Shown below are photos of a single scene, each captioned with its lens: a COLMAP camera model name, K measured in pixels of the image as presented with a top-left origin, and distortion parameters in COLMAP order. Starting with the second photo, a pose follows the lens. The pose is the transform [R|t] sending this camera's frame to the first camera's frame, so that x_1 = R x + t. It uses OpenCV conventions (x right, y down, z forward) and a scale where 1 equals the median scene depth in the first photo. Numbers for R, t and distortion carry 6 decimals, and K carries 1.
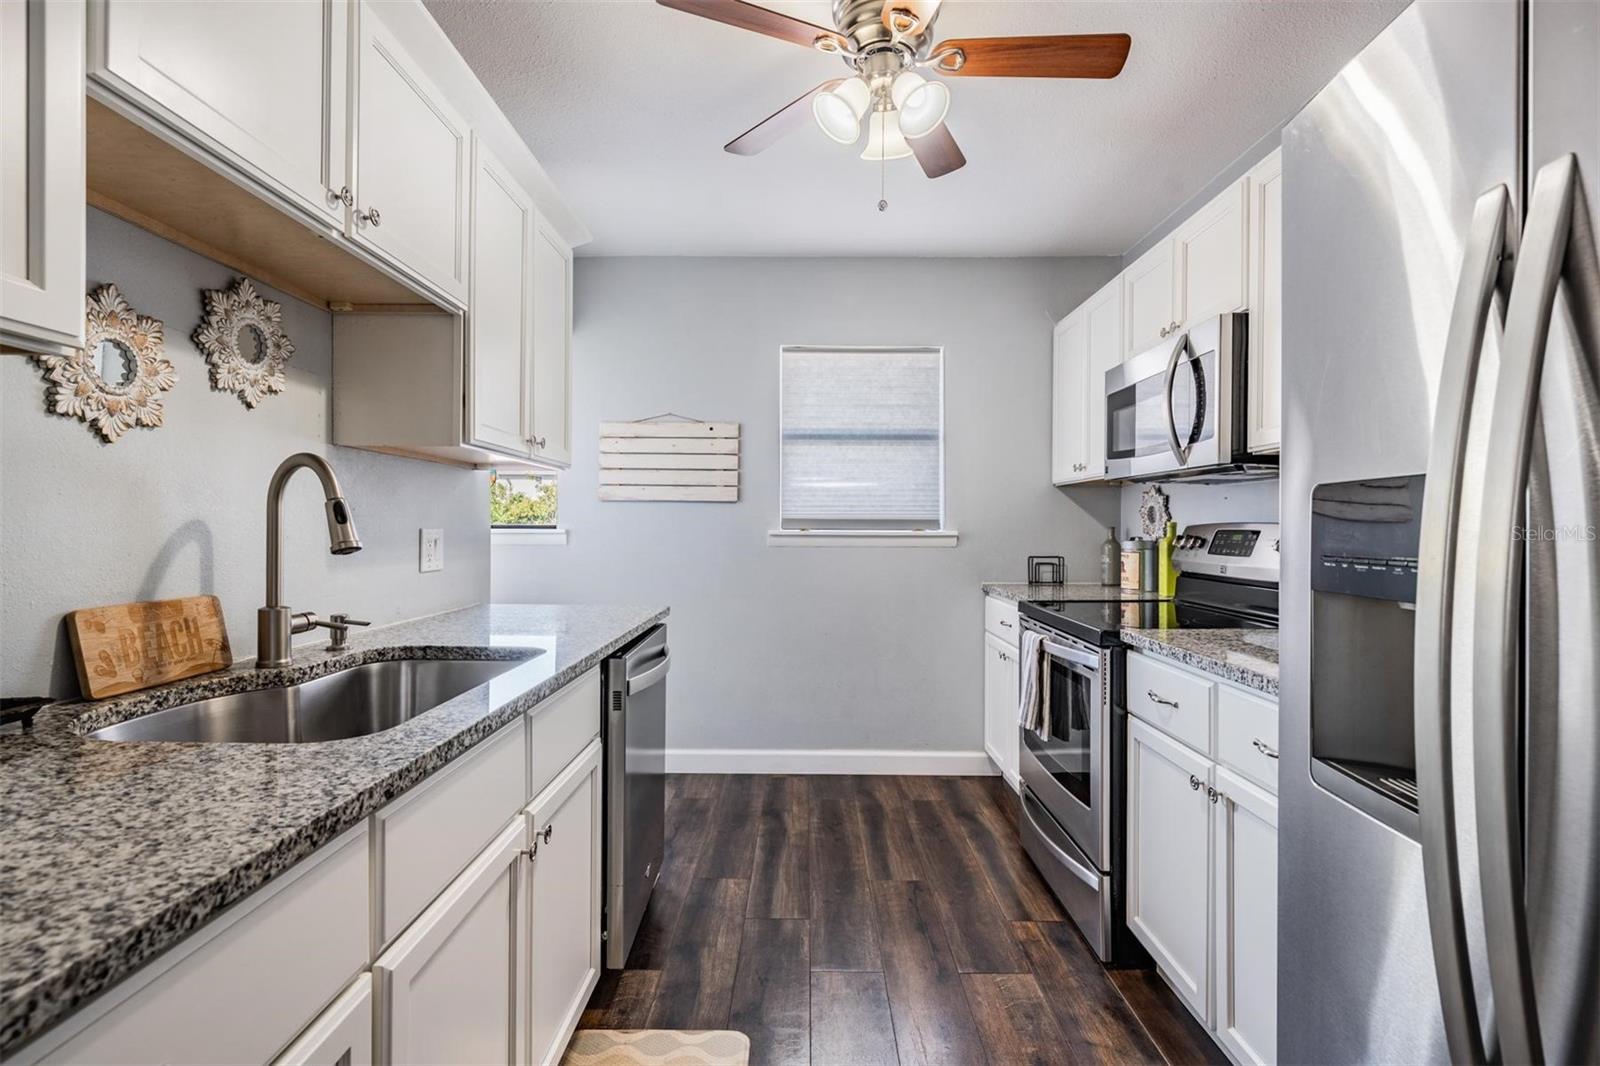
lens RADIAL K [[769.4, 0, 824.7], [0, 769.4, 531.5], [0, 0, 1]] dist [0.001291, -0.002072]
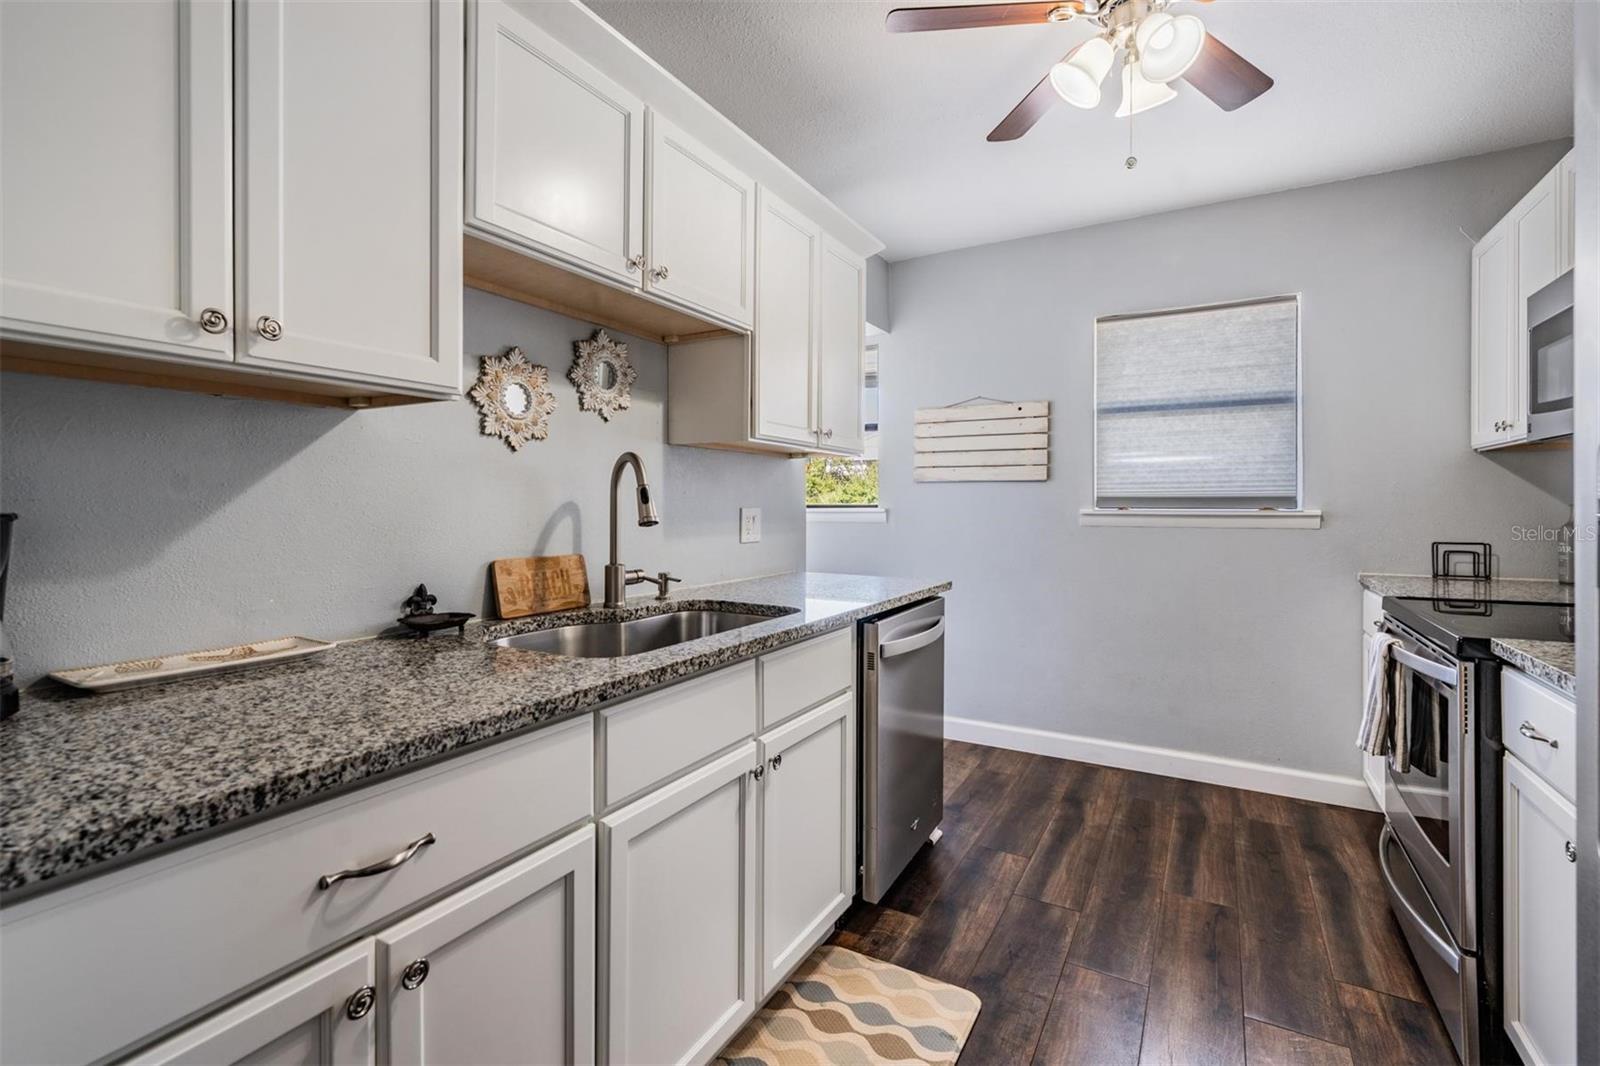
lens RADIAL K [[754.0, 0, 793.9], [0, 754.0, 506.2], [0, 0, 1]] dist [0.001131, -0.000895]
pose [[0.858307, -0.003041, -0.513128, 0.179810], [-0.000395, 0.999978, -0.006587, 0.001786], [0.513137, 0.005857, 0.858287, 0.001953]]
